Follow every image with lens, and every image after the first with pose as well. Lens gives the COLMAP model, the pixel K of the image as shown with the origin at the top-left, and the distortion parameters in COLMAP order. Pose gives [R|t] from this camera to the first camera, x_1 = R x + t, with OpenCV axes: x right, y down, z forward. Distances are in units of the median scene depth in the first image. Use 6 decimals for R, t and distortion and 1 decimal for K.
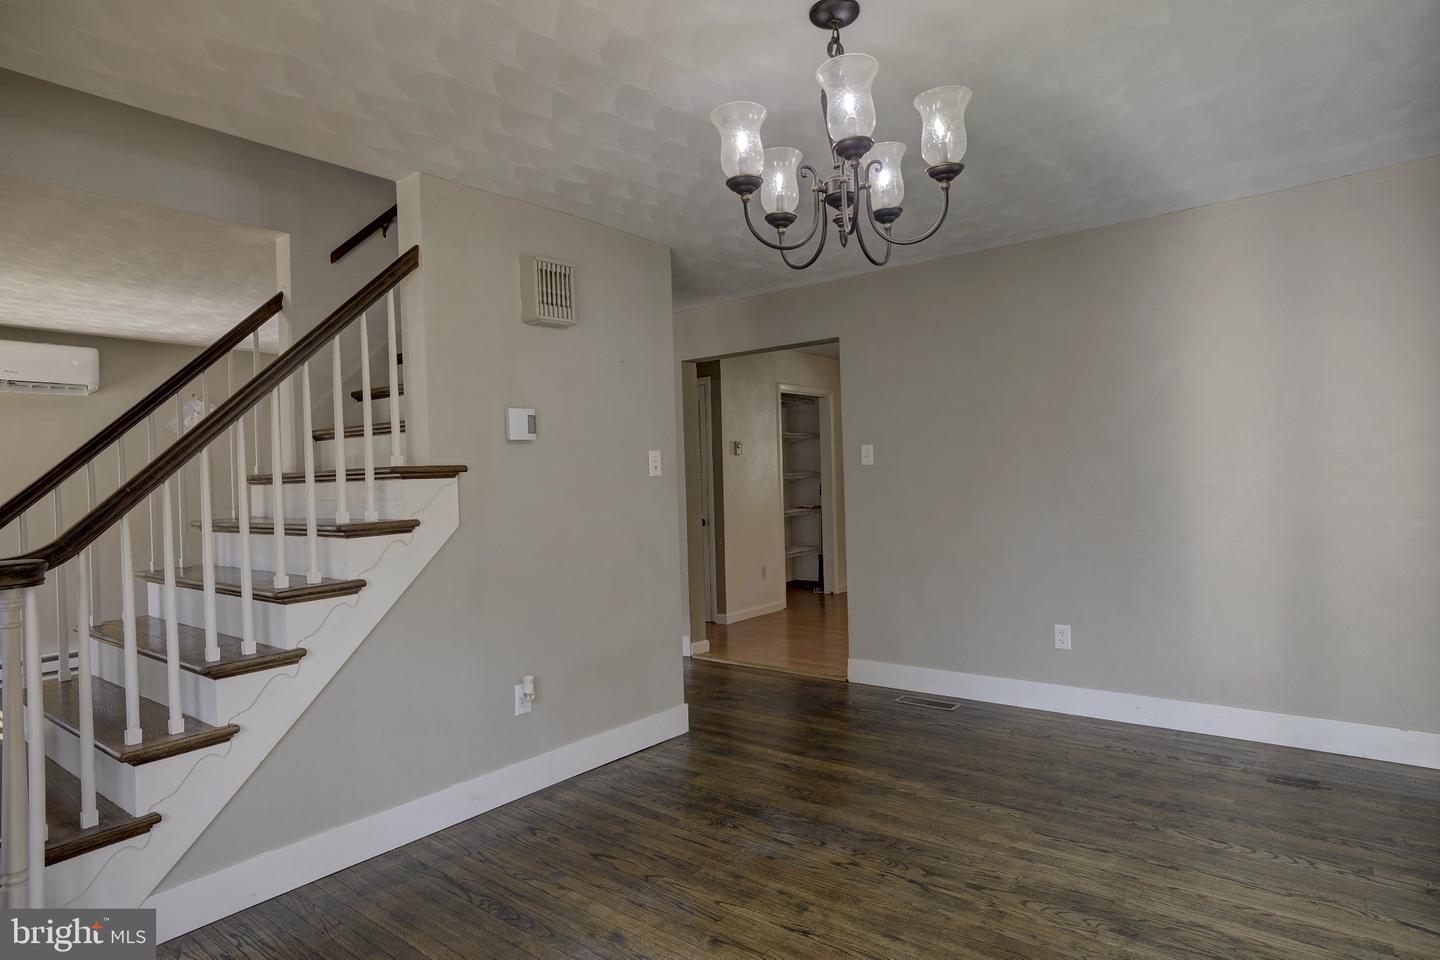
lens RADIAL K [[791.2, 0, 724.0], [0, 791.2, 479.0], [0, 0, 1]] dist [-0.037203, 0.031029]
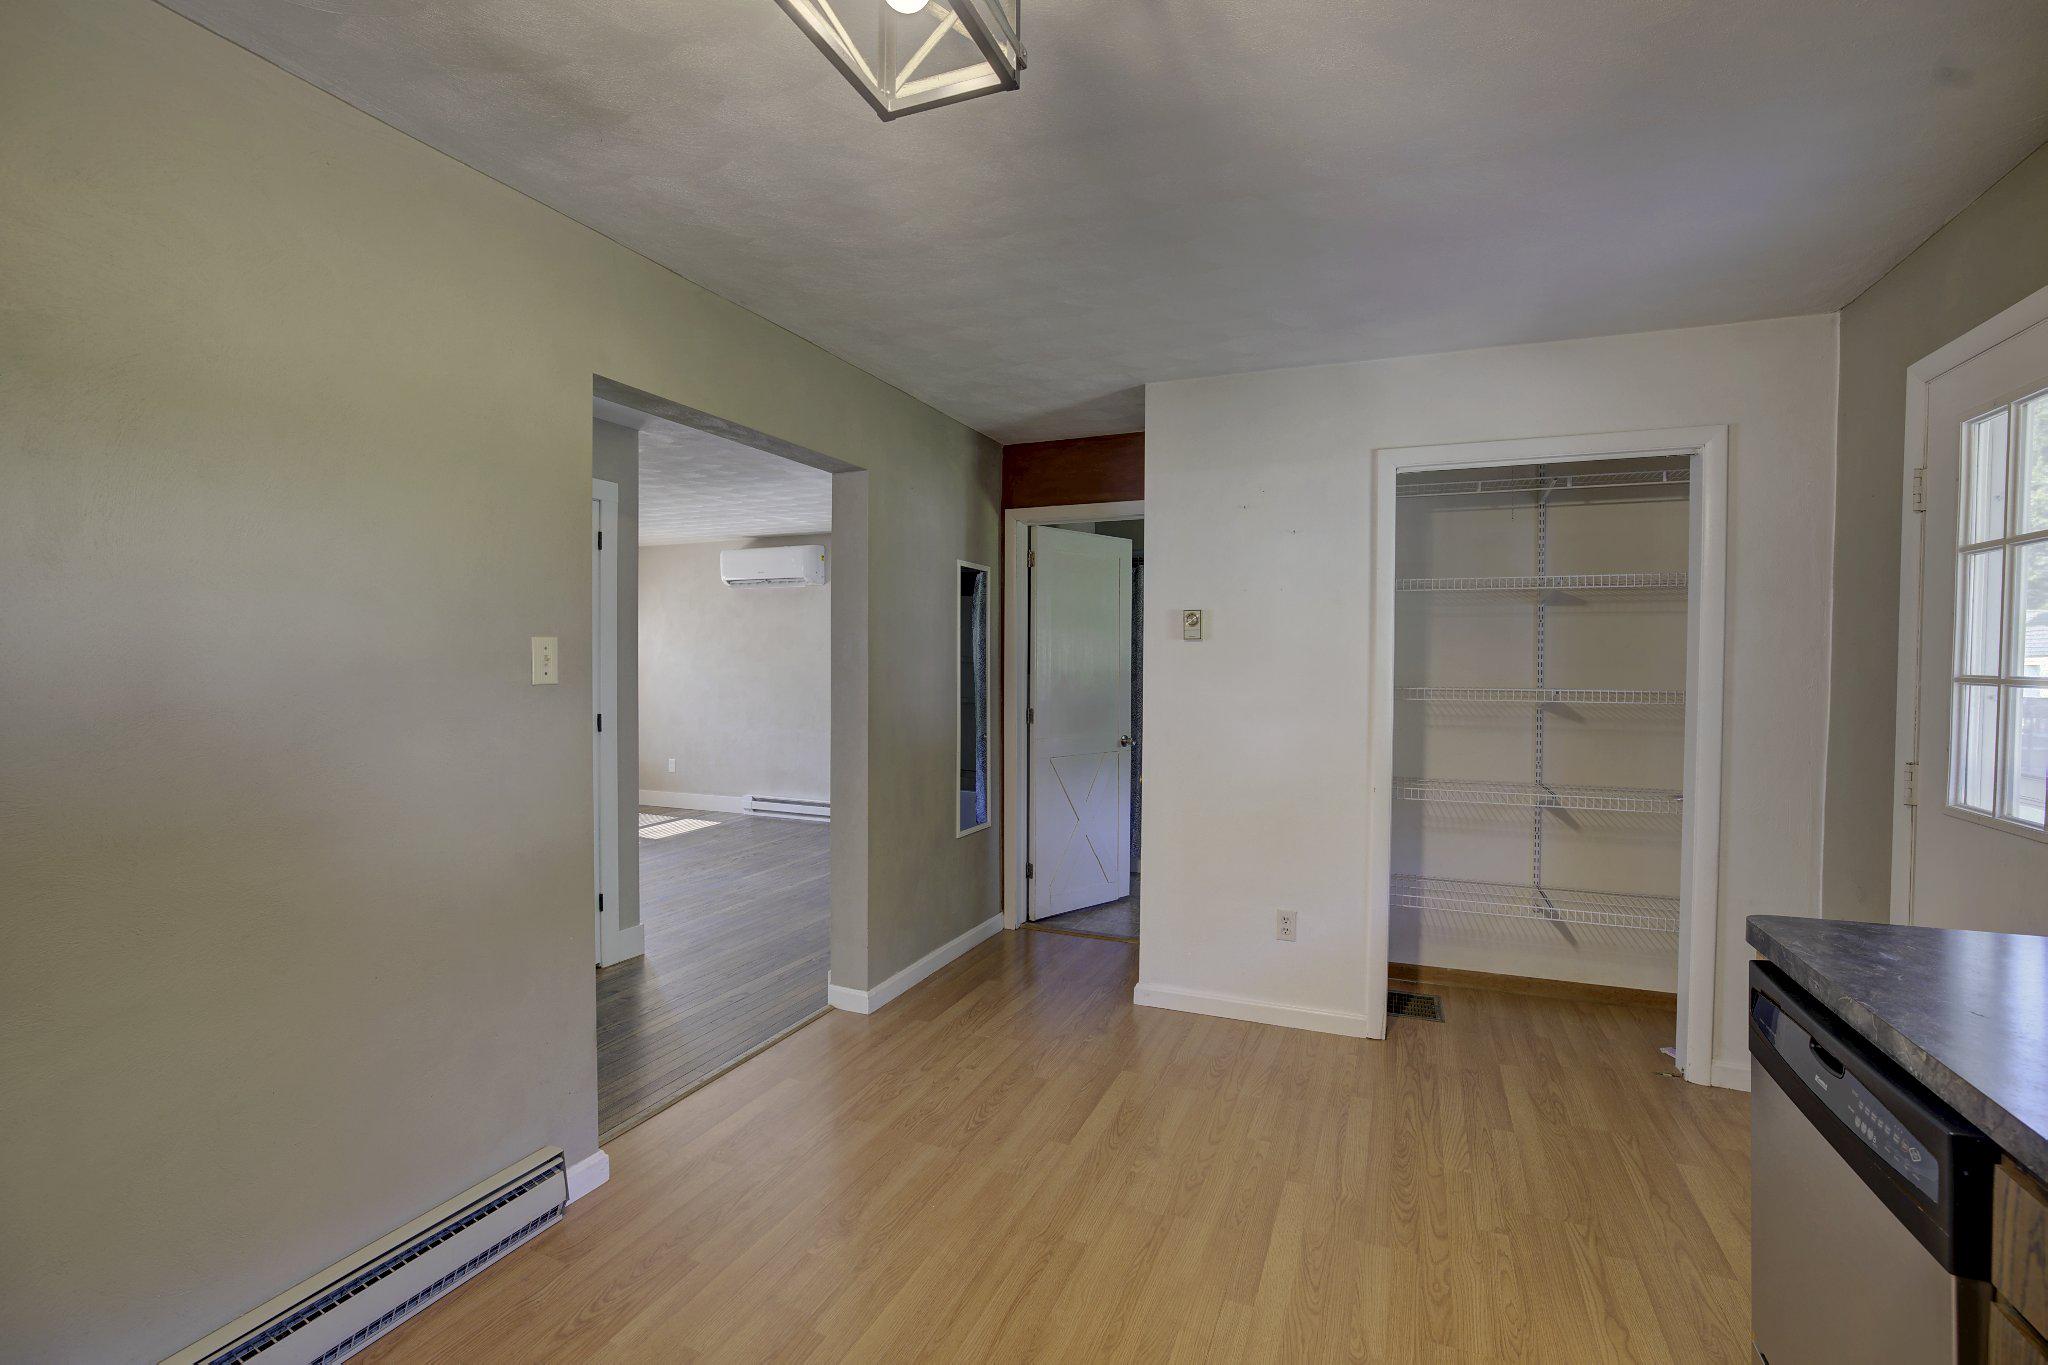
lens RADIAL K [[912.8, 0, 1028.8], [0, 912.8, 680.6], [0, 0, 1]] dist [-0.049497, 0.021499]
pose [[0.265195, 0.054242, -0.962668, 0.470660], [-0.017210, 0.998524, 0.051521, -0.032668], [0.964041, 0.002905, 0.265737, 0.757863]]
